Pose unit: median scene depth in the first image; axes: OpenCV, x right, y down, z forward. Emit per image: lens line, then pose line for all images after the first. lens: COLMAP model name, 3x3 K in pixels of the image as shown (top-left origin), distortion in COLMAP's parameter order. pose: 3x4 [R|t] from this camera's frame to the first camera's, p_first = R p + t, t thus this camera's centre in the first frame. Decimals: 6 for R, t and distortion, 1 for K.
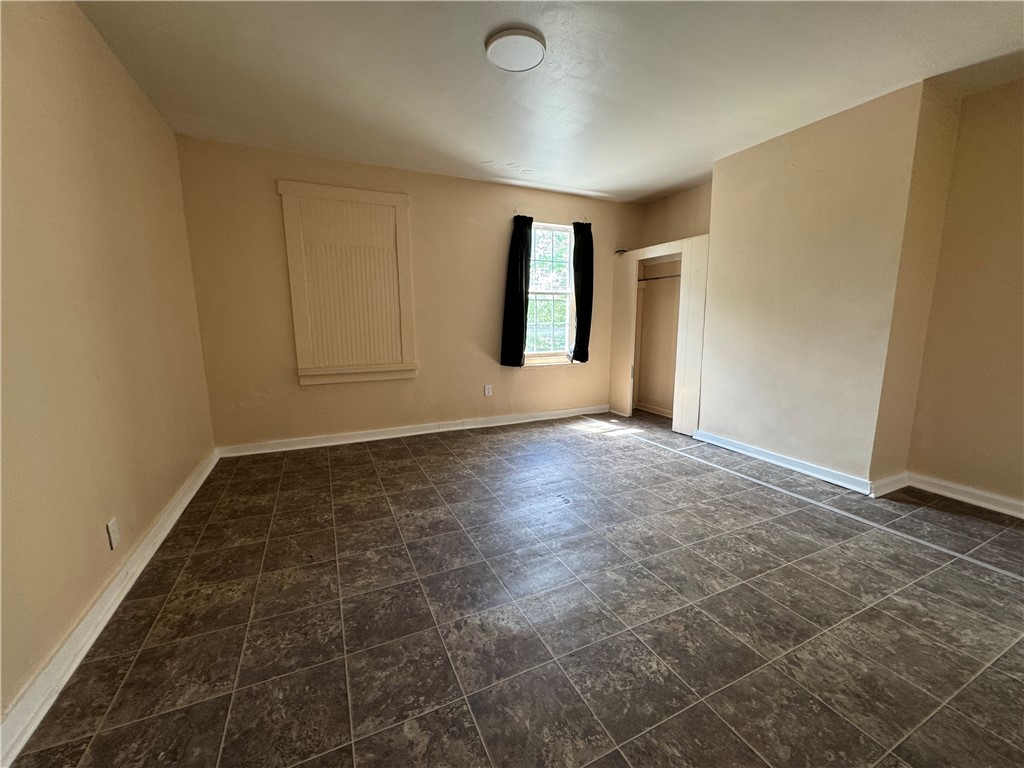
lens RADIAL K [[411.2, 0, 511.0], [0, 411.2, 384.0], [0, 0, 1]] dist [-0.003077, 0.000008]
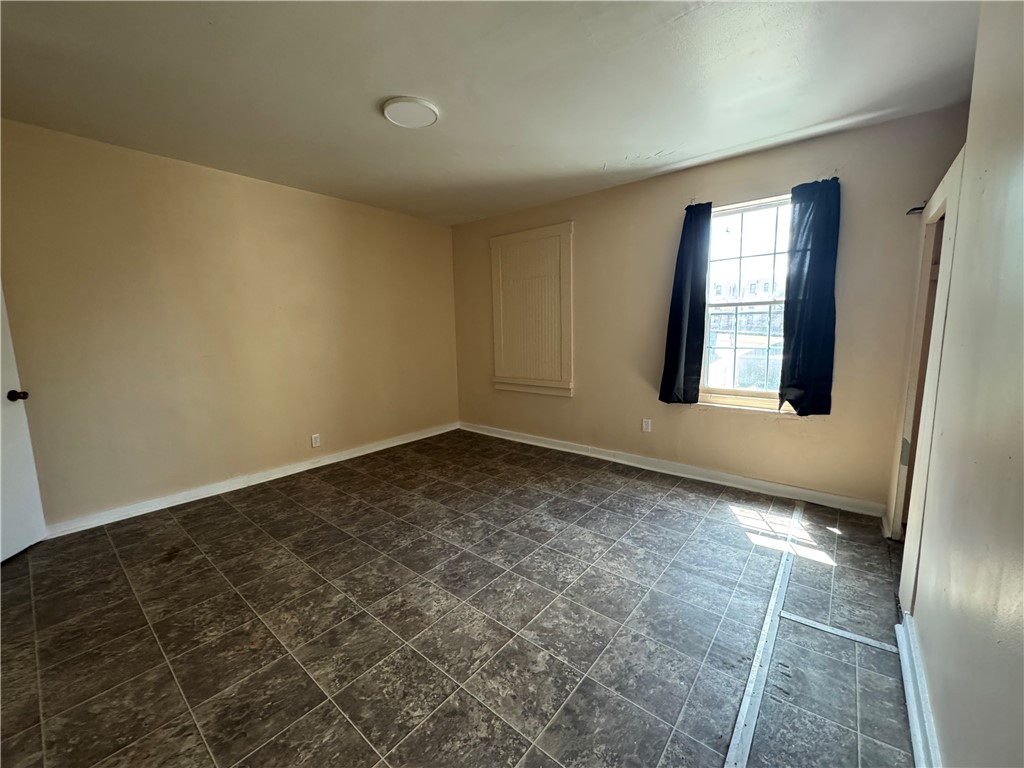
lens RADIAL K [[411.2, 0, 510.2], [0, 411.2, 382.3], [0, 0, 1]] dist [-0.003077, 0.000008]
pose [[0.422815, 0.114568, -0.898945, 0.822045], [-0.129213, 0.989463, 0.065330, -0.129899], [0.896957, 0.088533, 0.433163, 0.556363]]
